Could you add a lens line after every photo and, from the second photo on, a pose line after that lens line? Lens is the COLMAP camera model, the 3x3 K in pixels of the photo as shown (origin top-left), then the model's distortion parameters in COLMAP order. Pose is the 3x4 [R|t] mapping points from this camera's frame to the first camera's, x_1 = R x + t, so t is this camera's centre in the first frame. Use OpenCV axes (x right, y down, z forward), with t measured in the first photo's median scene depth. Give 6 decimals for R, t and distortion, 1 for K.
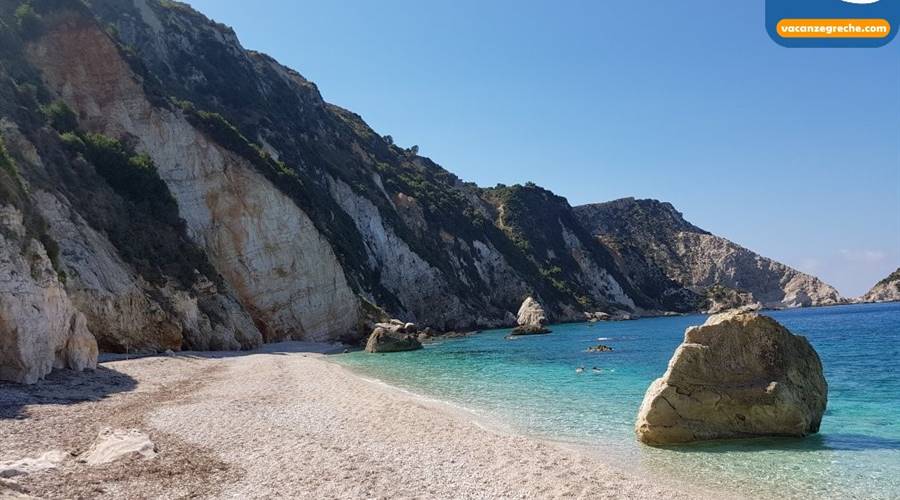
lens RADIAL K [[685.5, 0, 456.5], [0, 685.5, 265.8], [0, 0, 1]] dist [0.081720, -0.124746]
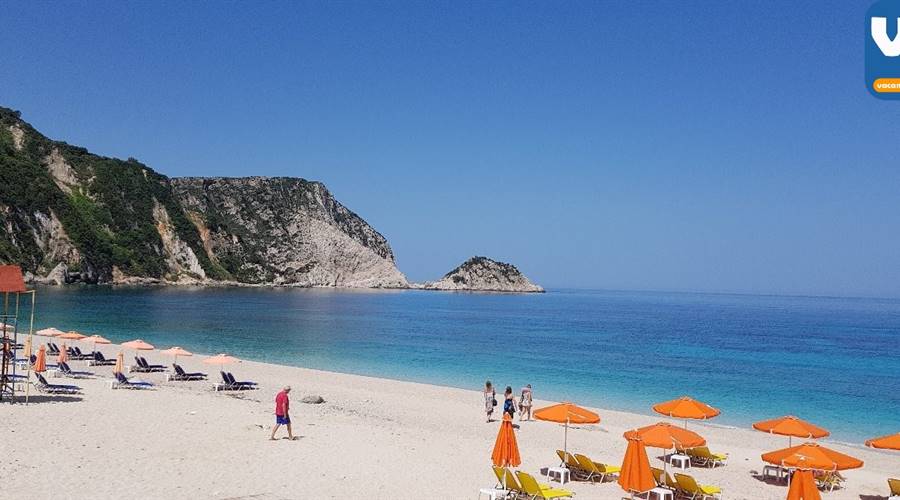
lens RADIAL K [[770.8, 0, 451.4], [0, 770.8, 255.3], [0, 0, 1]] dist [0.067438, -0.098048]
pose [[0.931482, 0.099294, 0.349974, 0.237119], [-0.113439, 0.993342, 0.020096, -0.070197], [-0.345648, -0.058419, 0.936544, -0.562852]]
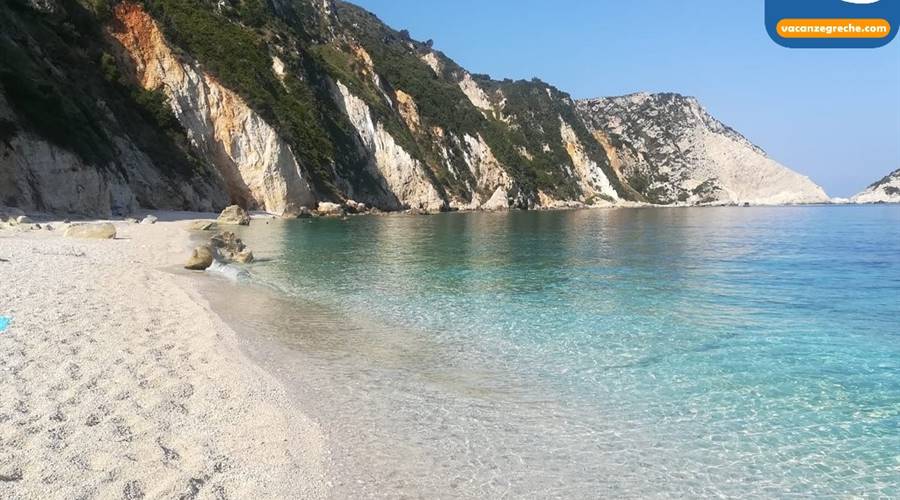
lens RADIAL K [[685.5, 0, 466.1], [0, 685.5, 254.7], [0, 0, 1]] dist [0.081720, -0.124746]
pose [[0.997425, 0.051484, -0.049919, 0.095986], [-0.043049, 0.986602, 0.157362, -0.018926], [0.057352, -0.154808, 0.986278, -0.175393]]
